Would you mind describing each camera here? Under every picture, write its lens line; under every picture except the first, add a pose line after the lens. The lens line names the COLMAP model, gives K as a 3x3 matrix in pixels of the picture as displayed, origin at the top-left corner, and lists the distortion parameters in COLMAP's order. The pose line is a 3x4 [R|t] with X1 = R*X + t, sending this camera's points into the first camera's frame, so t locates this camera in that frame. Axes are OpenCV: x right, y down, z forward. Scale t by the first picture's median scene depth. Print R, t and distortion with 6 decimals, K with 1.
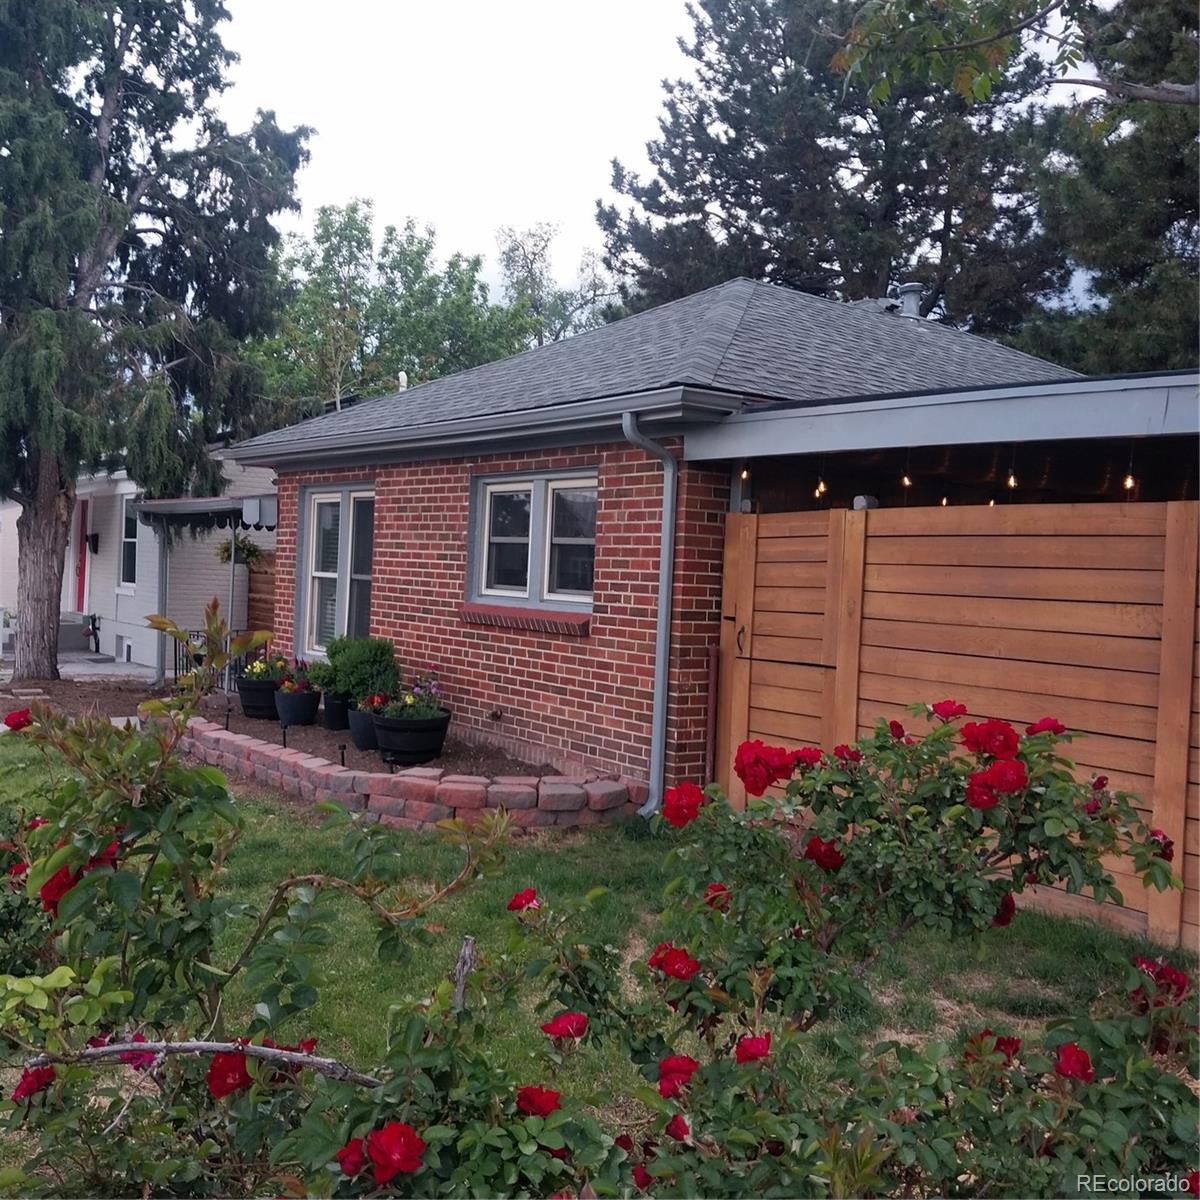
lens RADIAL K [[1243.5, 0, 600.0], [0, 1243.5, 600.0], [0, 0, 1]] dist [0.225946, -0.659637]
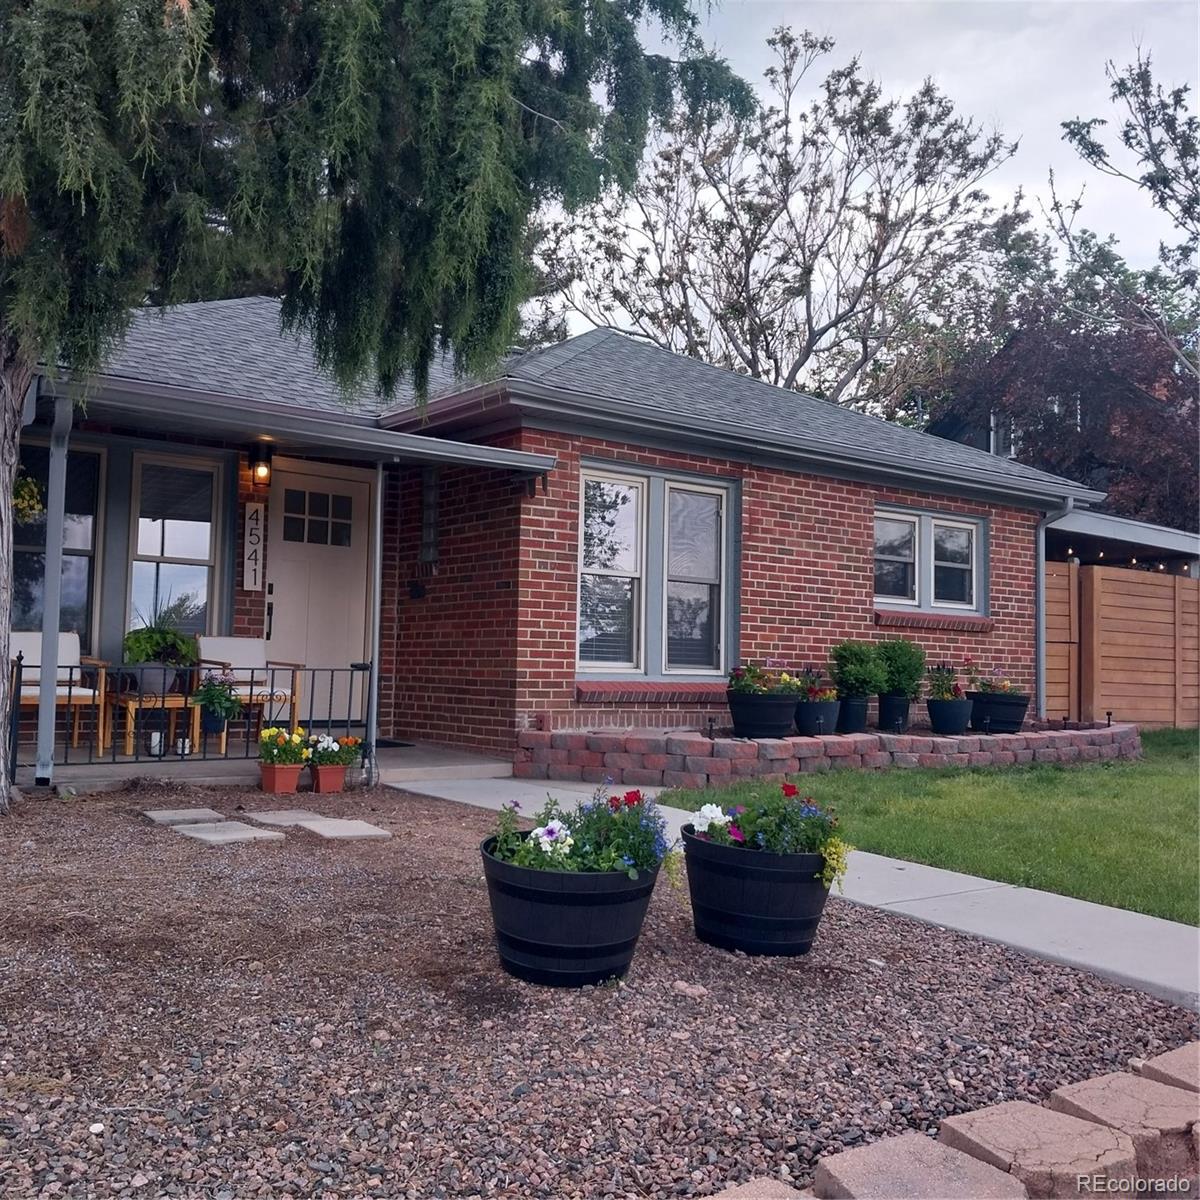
lens RADIAL K [[1243.5, 0, 600.0], [0, 1243.5, 600.0], [0, 0, 1]] dist [0.225946, -0.659637]
pose [[-0.035331, 0.016819, 0.999234, -1.409849], [0.000298, 0.999859, -0.016819, 0.015316], [-0.999376, -0.000296, -0.035331, 1.435565]]
